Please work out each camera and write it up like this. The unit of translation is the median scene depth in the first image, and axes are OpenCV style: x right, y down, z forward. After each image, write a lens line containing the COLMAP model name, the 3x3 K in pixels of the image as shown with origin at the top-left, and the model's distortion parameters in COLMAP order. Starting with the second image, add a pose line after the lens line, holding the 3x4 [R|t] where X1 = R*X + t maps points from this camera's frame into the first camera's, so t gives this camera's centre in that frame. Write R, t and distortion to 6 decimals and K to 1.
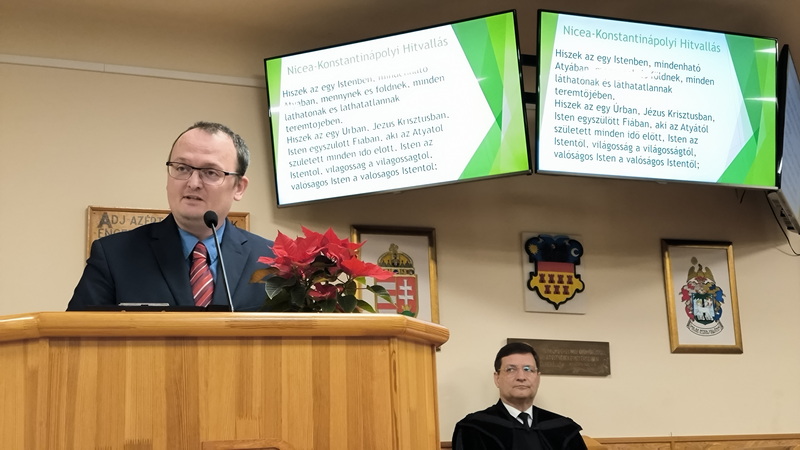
lens RADIAL K [[1106.2, 0, 400.0], [0, 1106.2, 225.0], [0, 0, 1]] dist [0.265657, -0.823227]
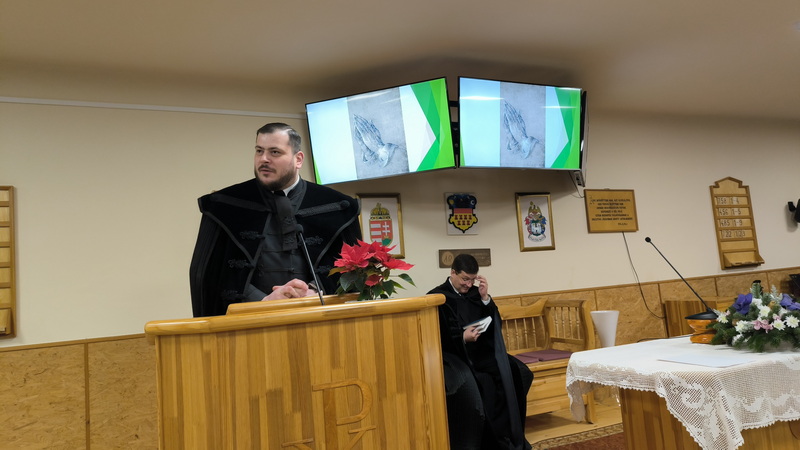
lens RADIAL K [[547.6, 0, 396.8], [0, 547.6, 228.5], [0, 0, 1]] dist [0.068349, -0.039823]
pose [[0.997198, -0.033007, 0.067131, -0.041971], [0.024555, 0.992099, 0.123032, -0.057728], [-0.070661, -0.121039, 0.990130, 0.089278]]
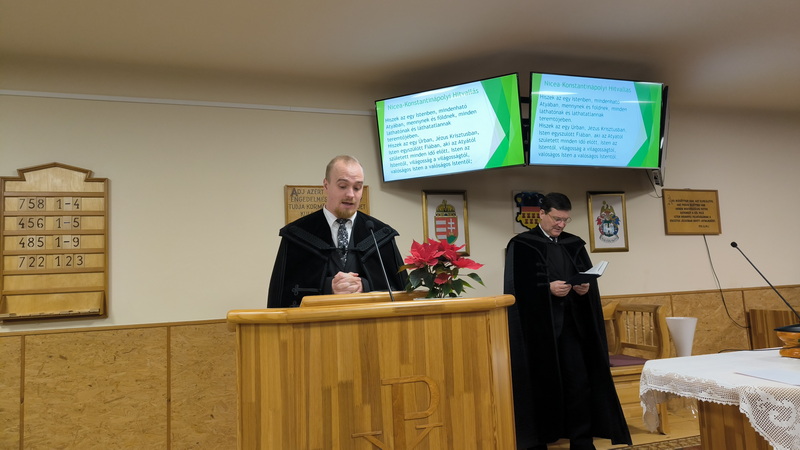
lens RADIAL K [[547.6, 0, 396.8], [0, 547.6, 228.5], [0, 0, 1]] dist [0.068349, -0.039823]
pose [[0.998893, -0.008841, -0.046209, -0.048035], [0.014779, 0.991433, 0.129779, -0.060514], [0.044665, -0.130318, 0.990466, 0.086936]]
